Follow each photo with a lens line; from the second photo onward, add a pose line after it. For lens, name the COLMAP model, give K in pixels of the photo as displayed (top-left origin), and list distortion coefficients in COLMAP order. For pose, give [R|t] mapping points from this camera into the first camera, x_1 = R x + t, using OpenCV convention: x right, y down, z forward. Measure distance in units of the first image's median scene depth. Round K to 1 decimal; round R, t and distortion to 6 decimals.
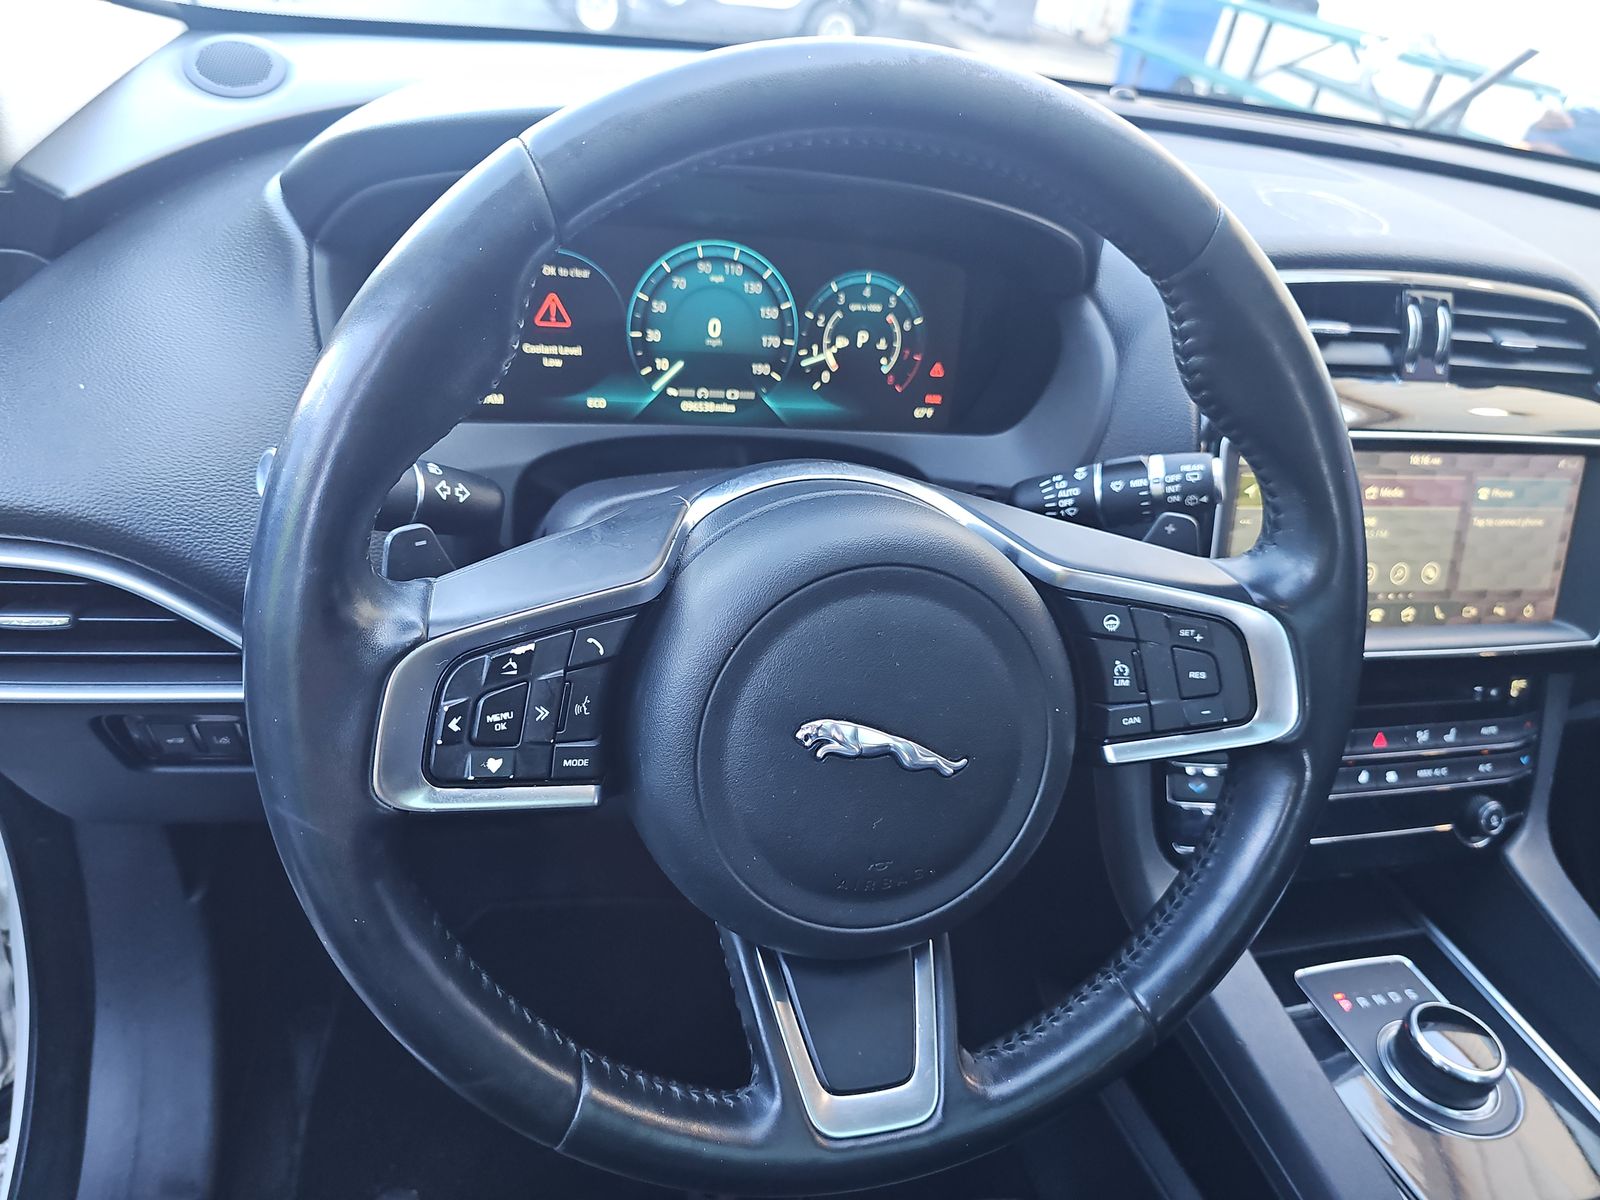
lens RADIAL K [[1067.7, 0, 800.0], [0, 1067.7, 600.0], [0, 0, 1]] dist [0.031142, -0.065891]
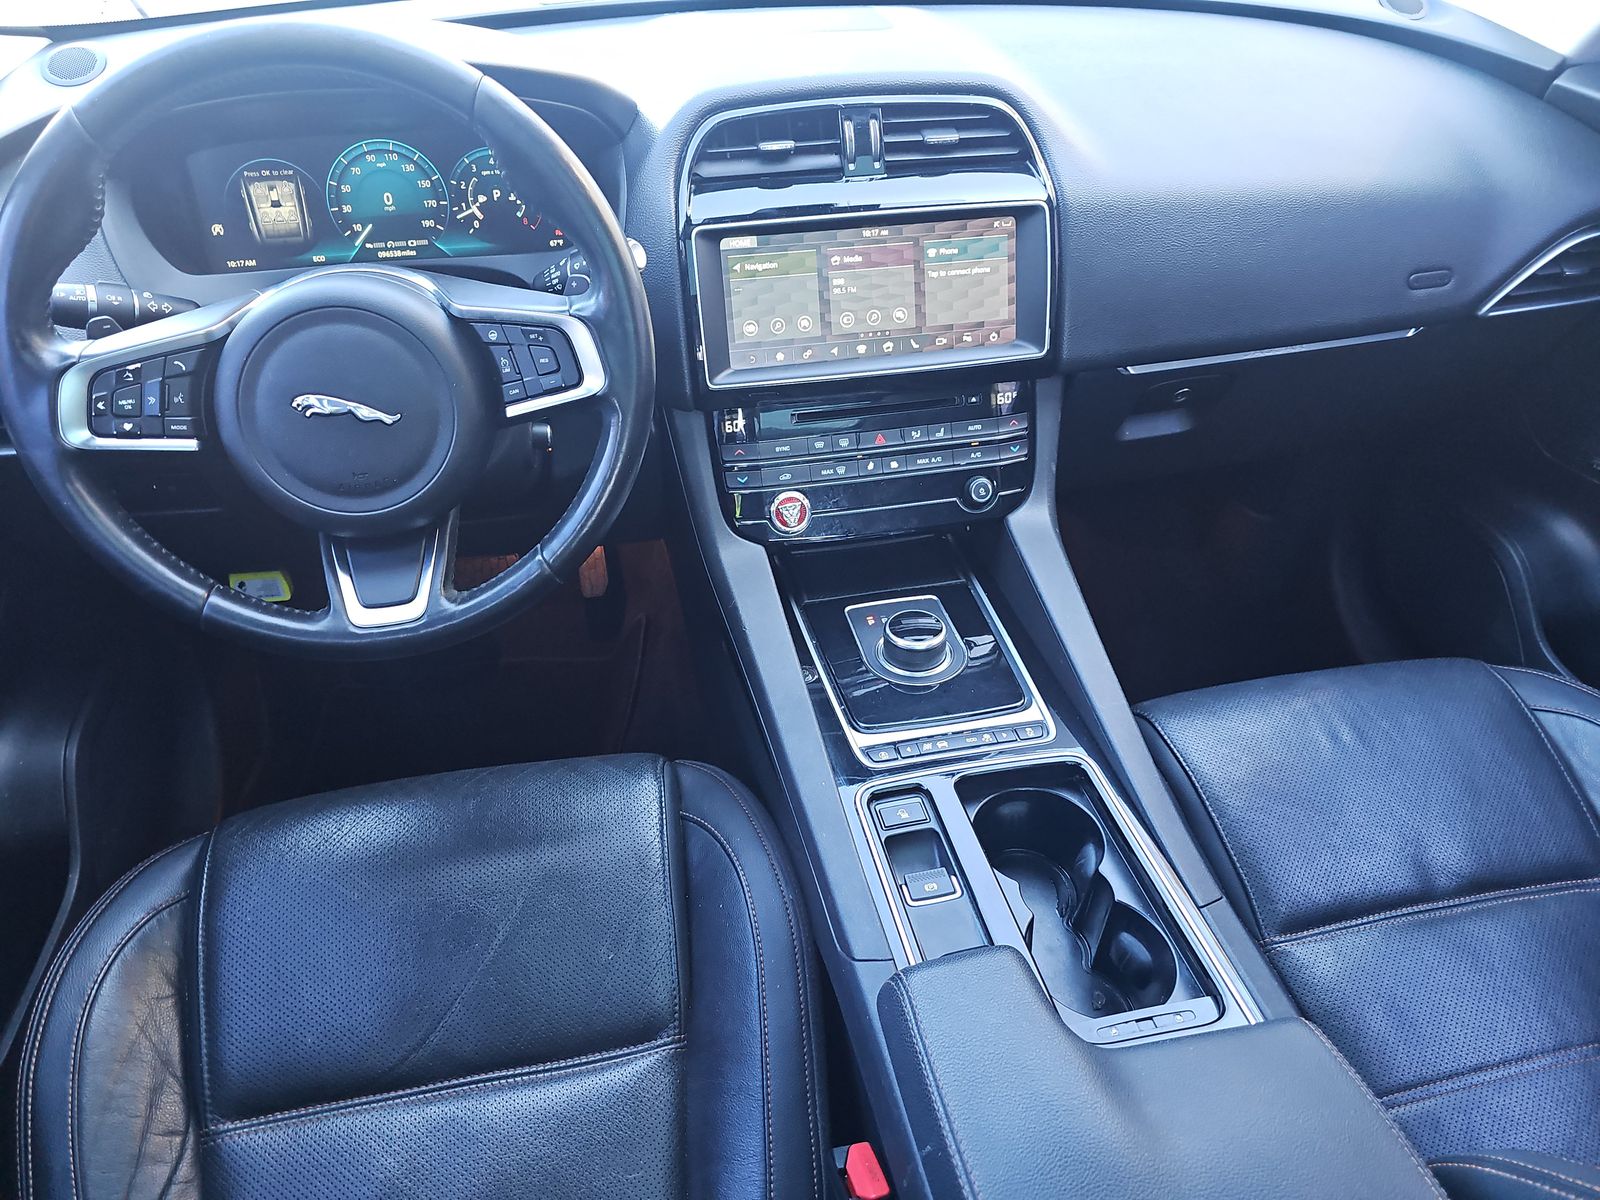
lens RADIAL K [[1062.2, 0, 832.0], [0, 1062.2, 598.1], [0, 0, 1]] dist [0.031129, -0.037570]
pose [[0.989149, -0.079003, -0.123865, 0.666152], [0.089479, 0.992655, 0.081424, 0.231450], [0.116522, -0.091624, 0.988953, -0.453026]]
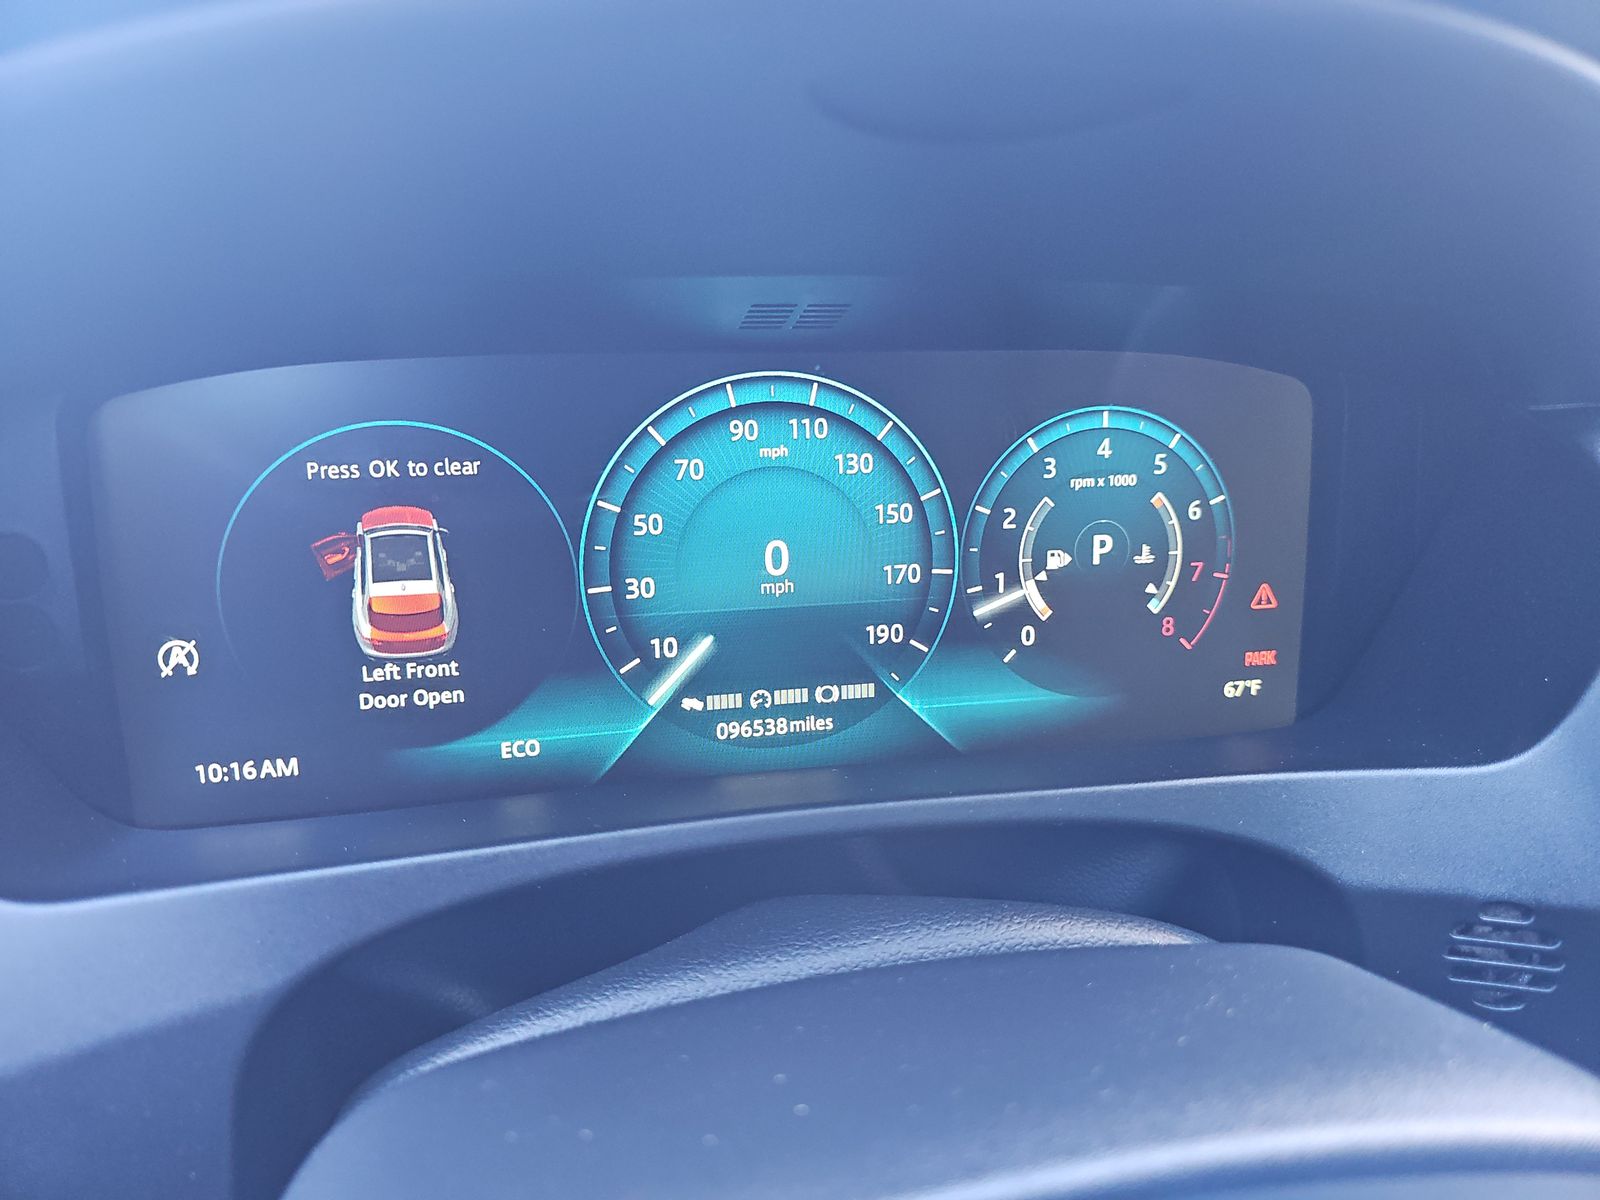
lens RADIAL K [[1062.2, 0, 832.0], [0, 1062.2, 598.1], [0, 0, 1]] dist [0.031129, -0.037570]
pose [[0.993181, -0.078328, -0.086353, -0.019202], [0.064879, 0.986731, -0.148836, -0.166808], [0.096865, 0.142219, 0.985084, 0.556352]]
